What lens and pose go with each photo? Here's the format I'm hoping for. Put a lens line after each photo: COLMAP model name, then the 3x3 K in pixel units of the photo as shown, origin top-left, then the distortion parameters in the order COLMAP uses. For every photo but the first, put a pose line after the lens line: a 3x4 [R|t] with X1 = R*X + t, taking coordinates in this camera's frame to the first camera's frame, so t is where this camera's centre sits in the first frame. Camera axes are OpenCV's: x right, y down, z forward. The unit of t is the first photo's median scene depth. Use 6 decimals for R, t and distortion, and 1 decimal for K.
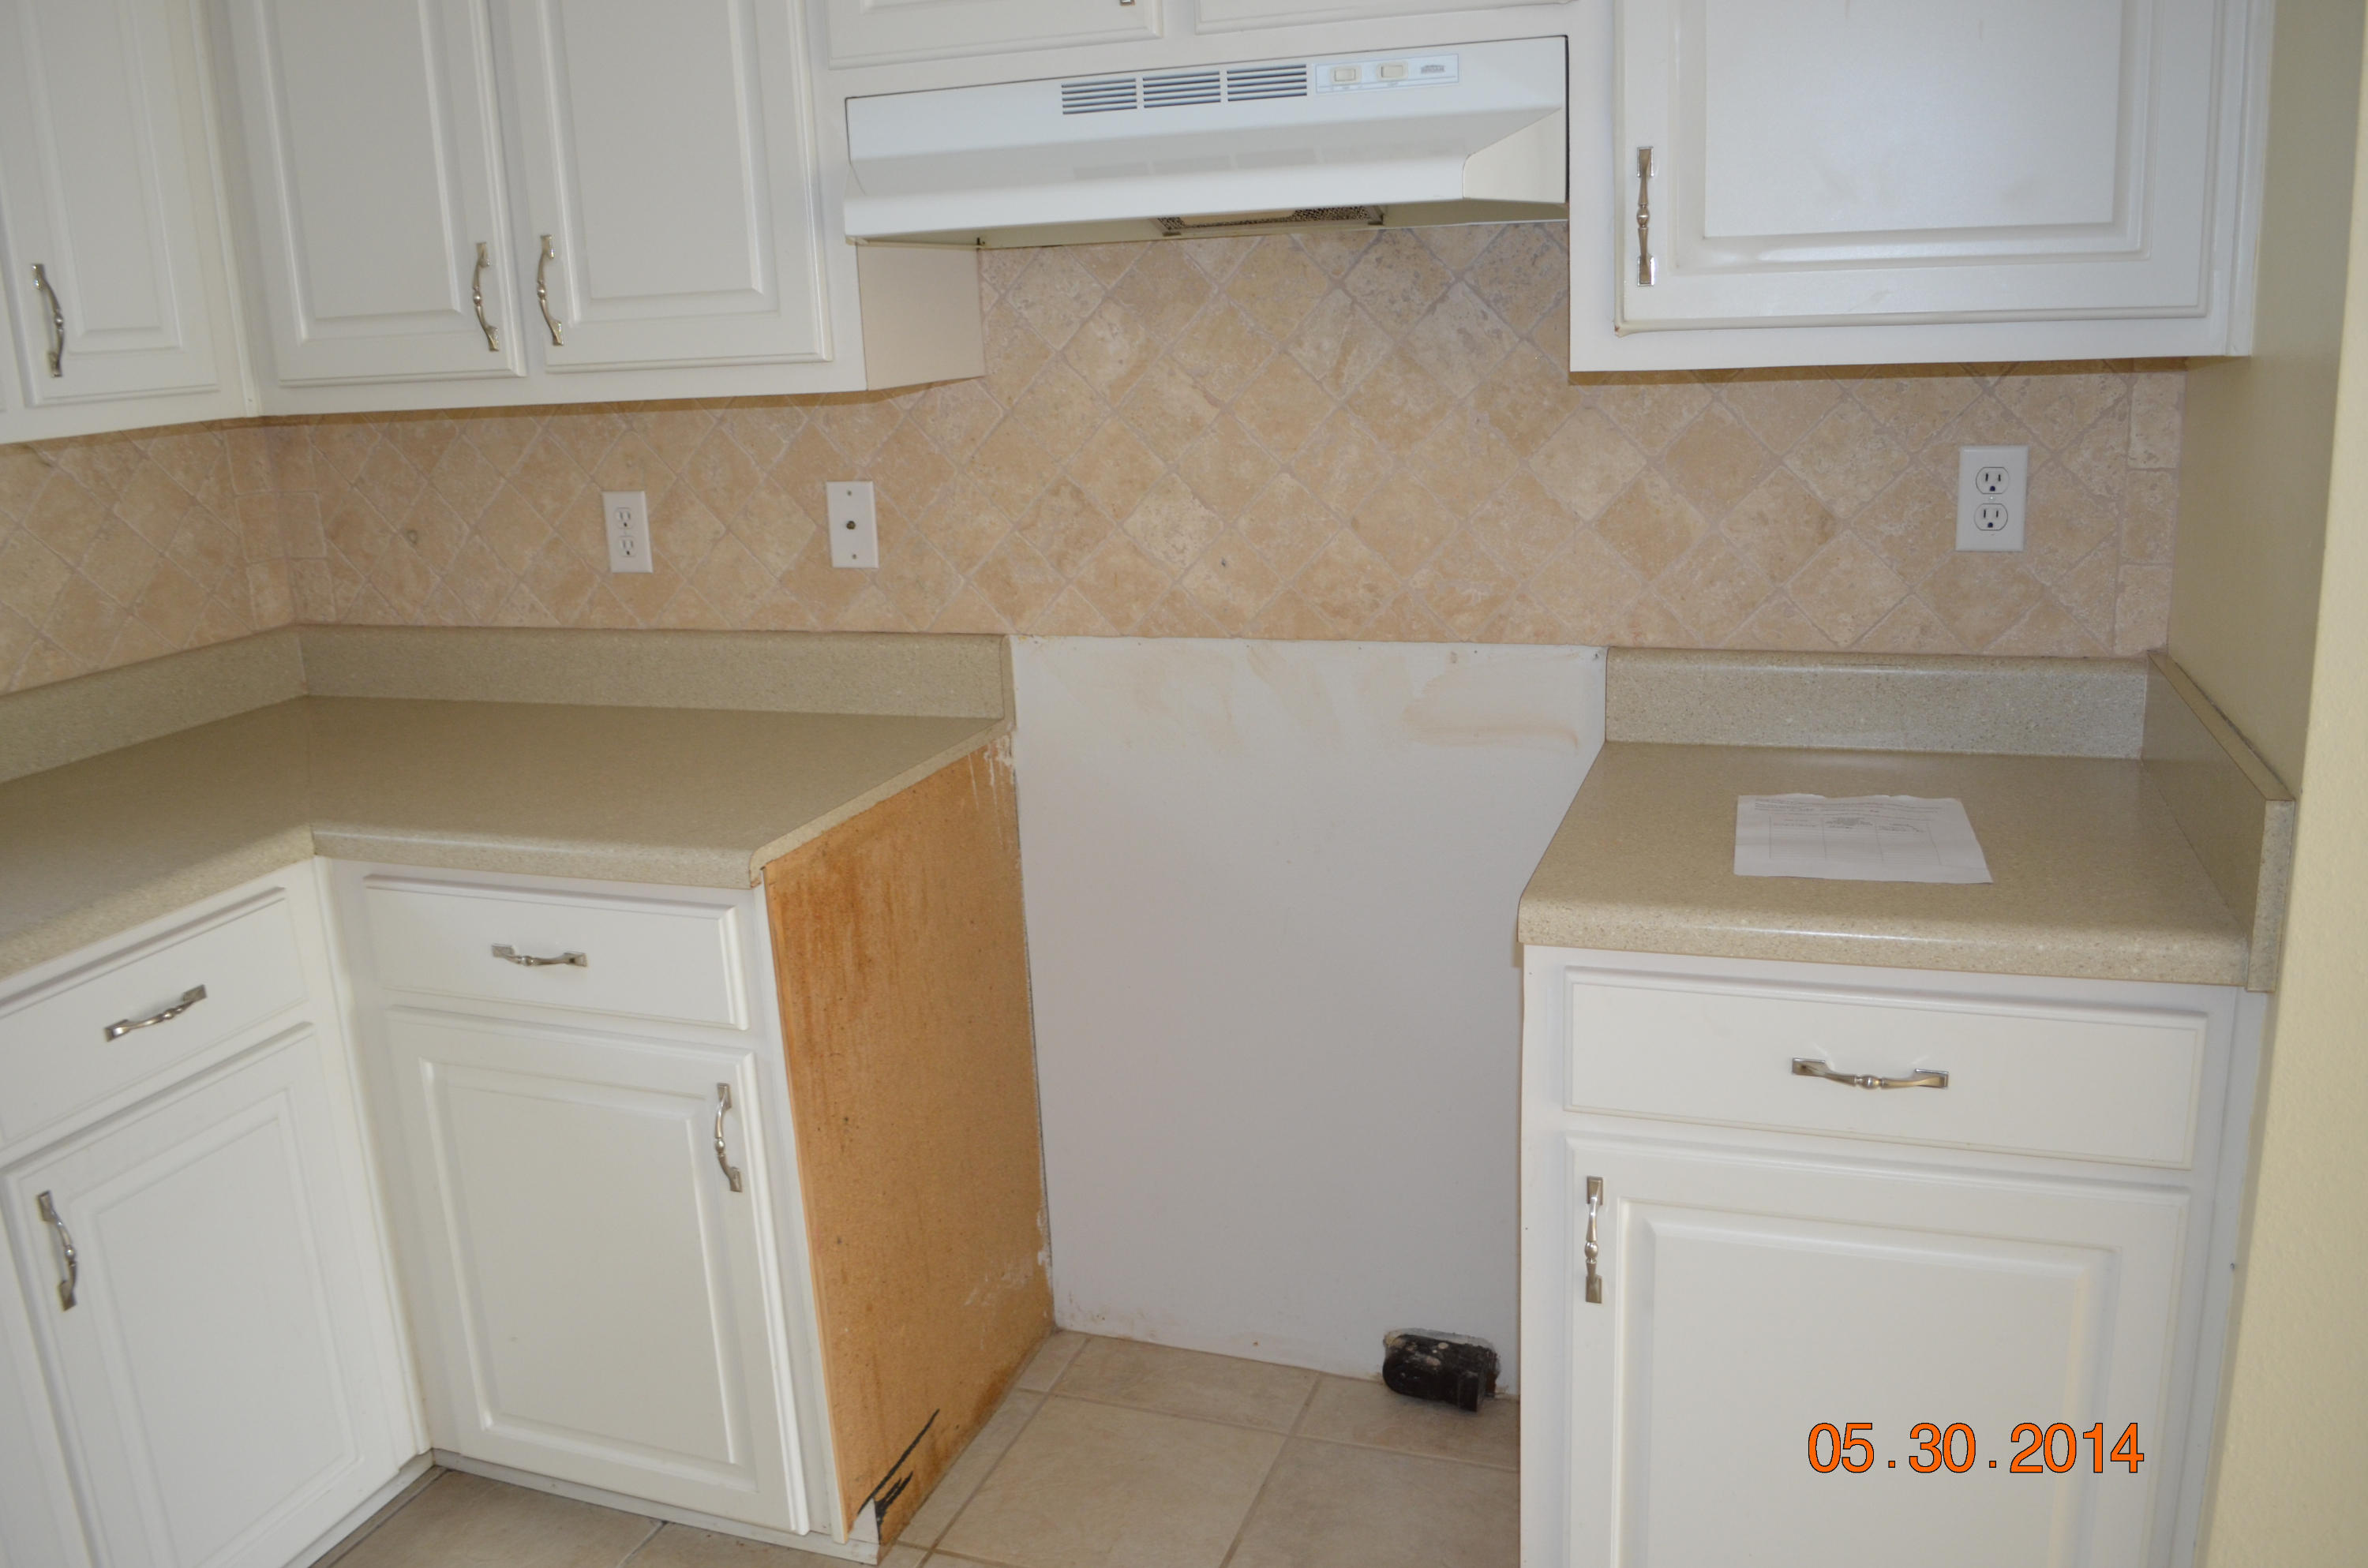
lens RADIAL K [[1859.5, 0, 1184.0], [0, 1859.5, 784.0], [0, 0, 1]] dist [-0.076934, 0.003131]
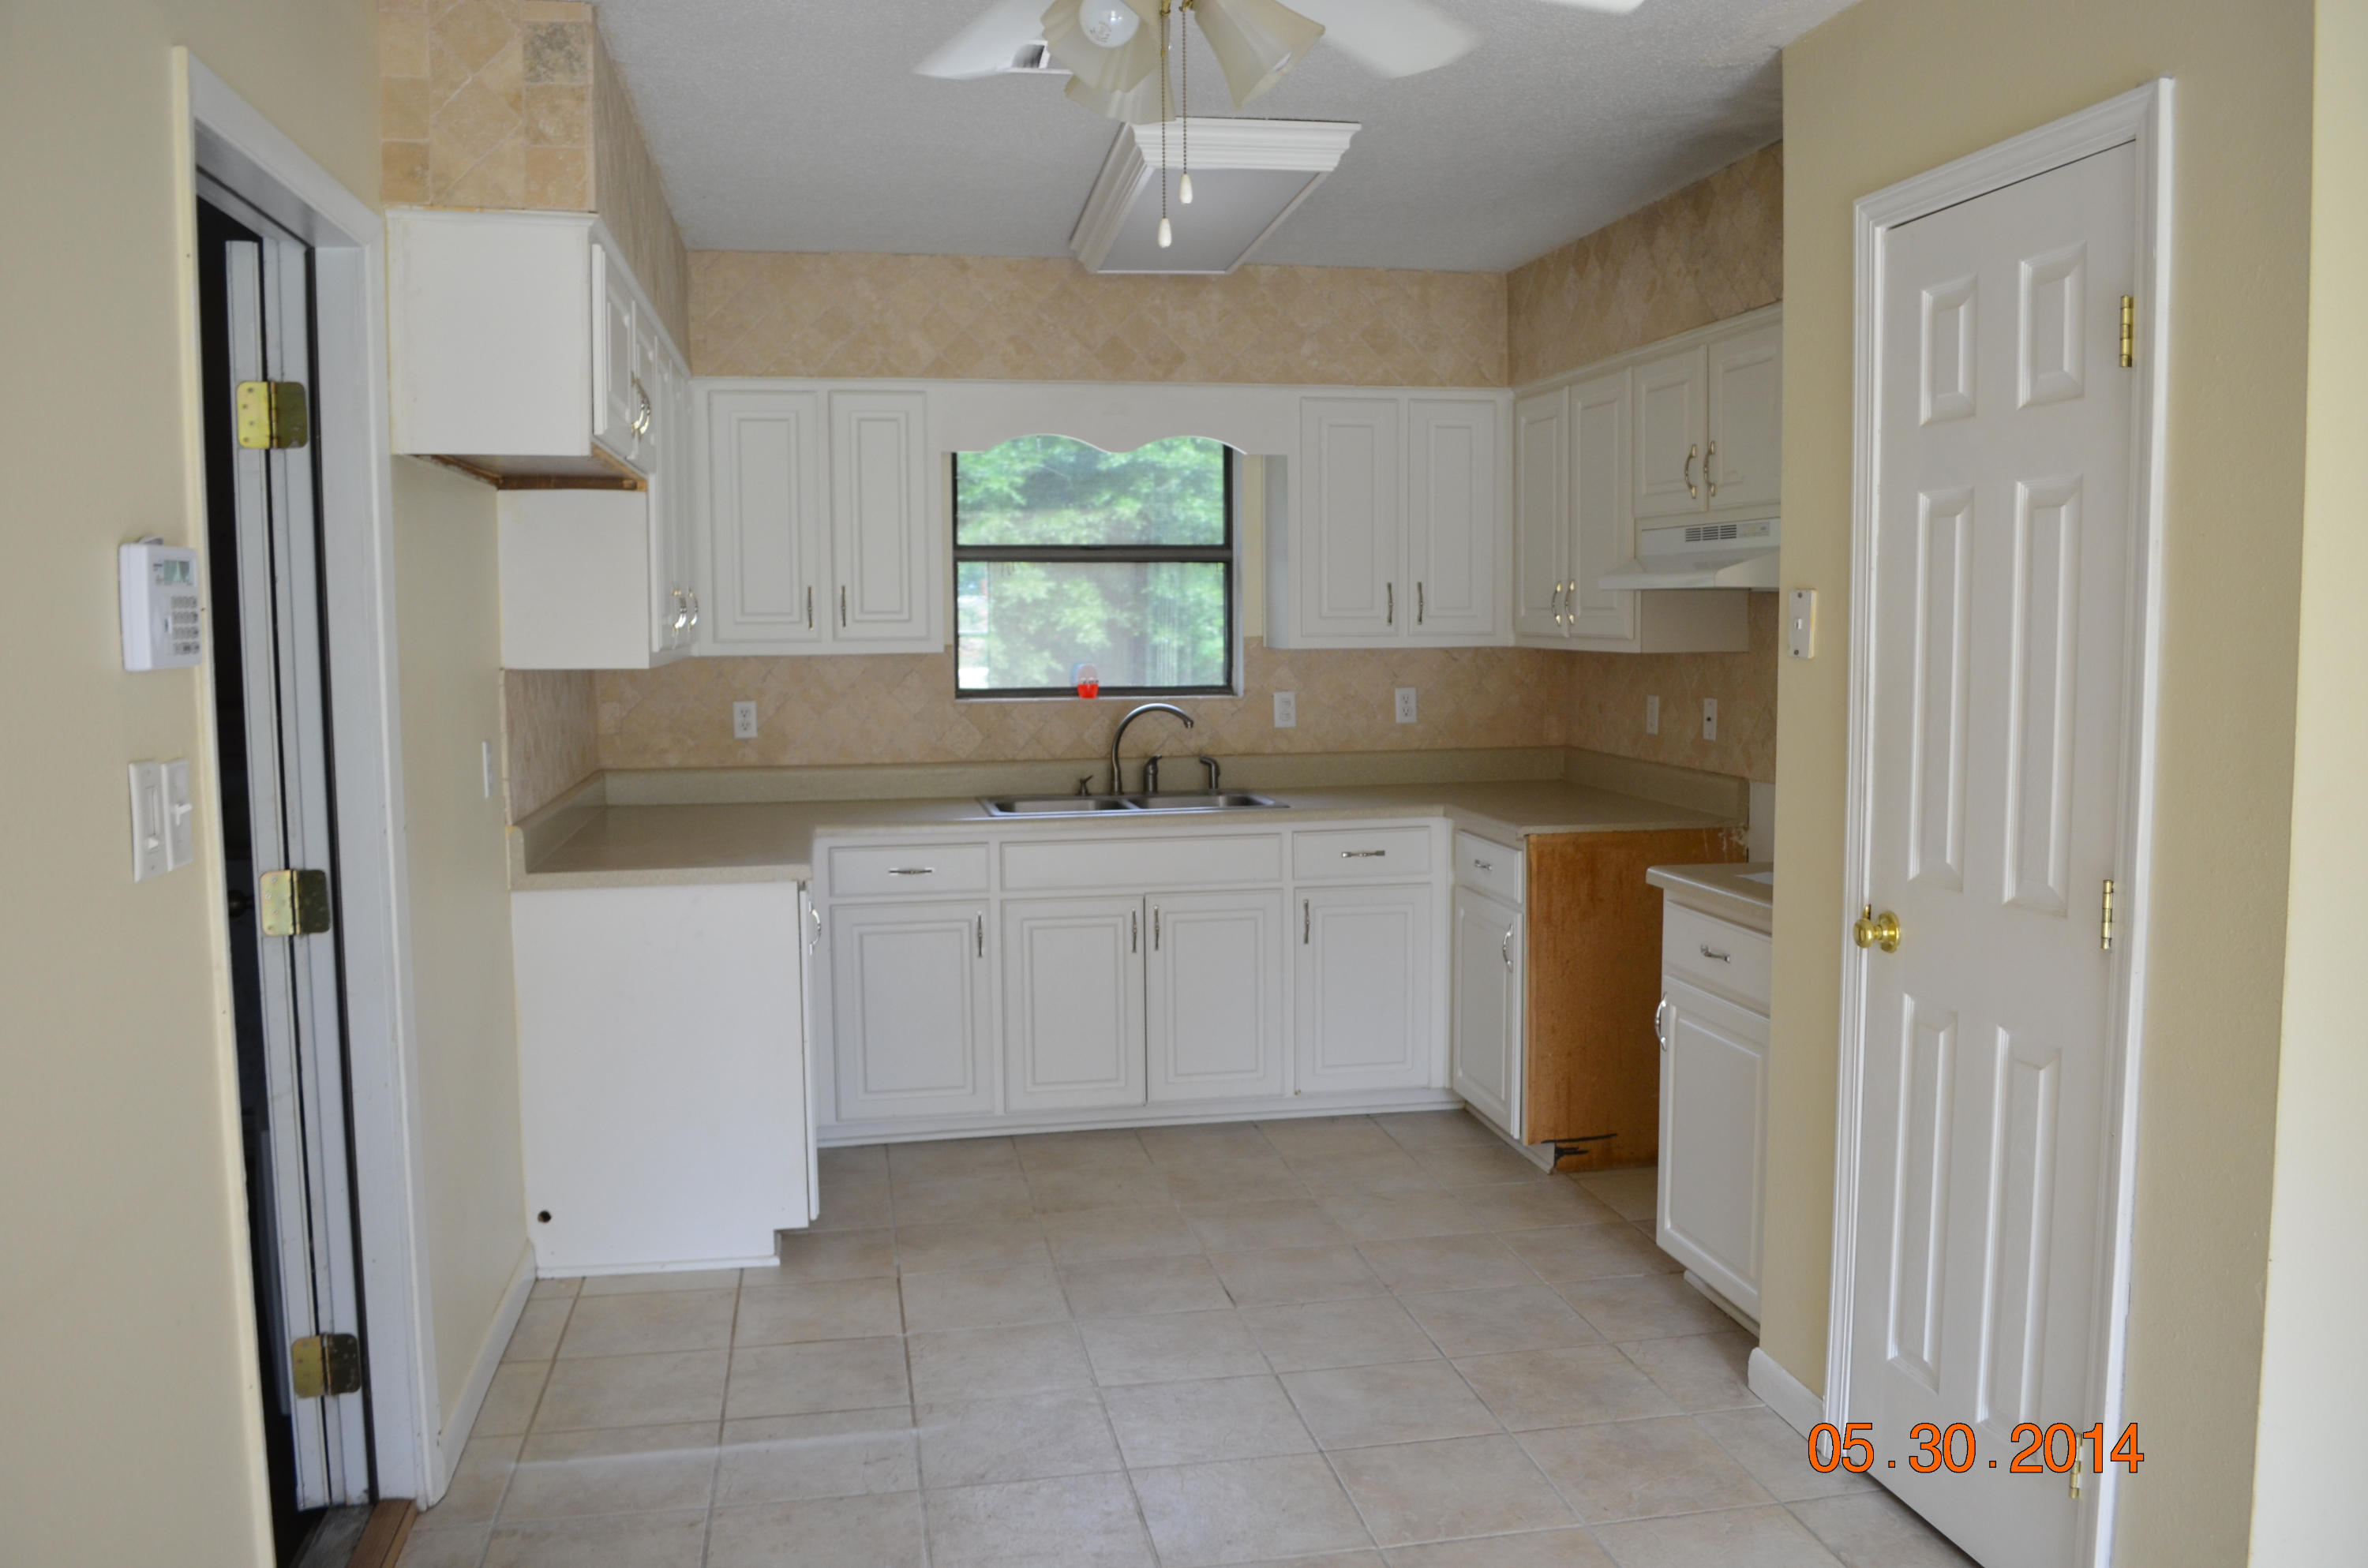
lens RADIAL K [[1809.9, 0, 1184.0], [0, 1809.9, 784.0], [0, 0, 1]] dist [-0.001111, -0.000119]
pose [[0.509320, 0.123837, -0.851621, 1.289068], [-0.234125, 0.972206, 0.001352, 0.066748], [0.828118, 0.198697, 0.524157, -0.542899]]
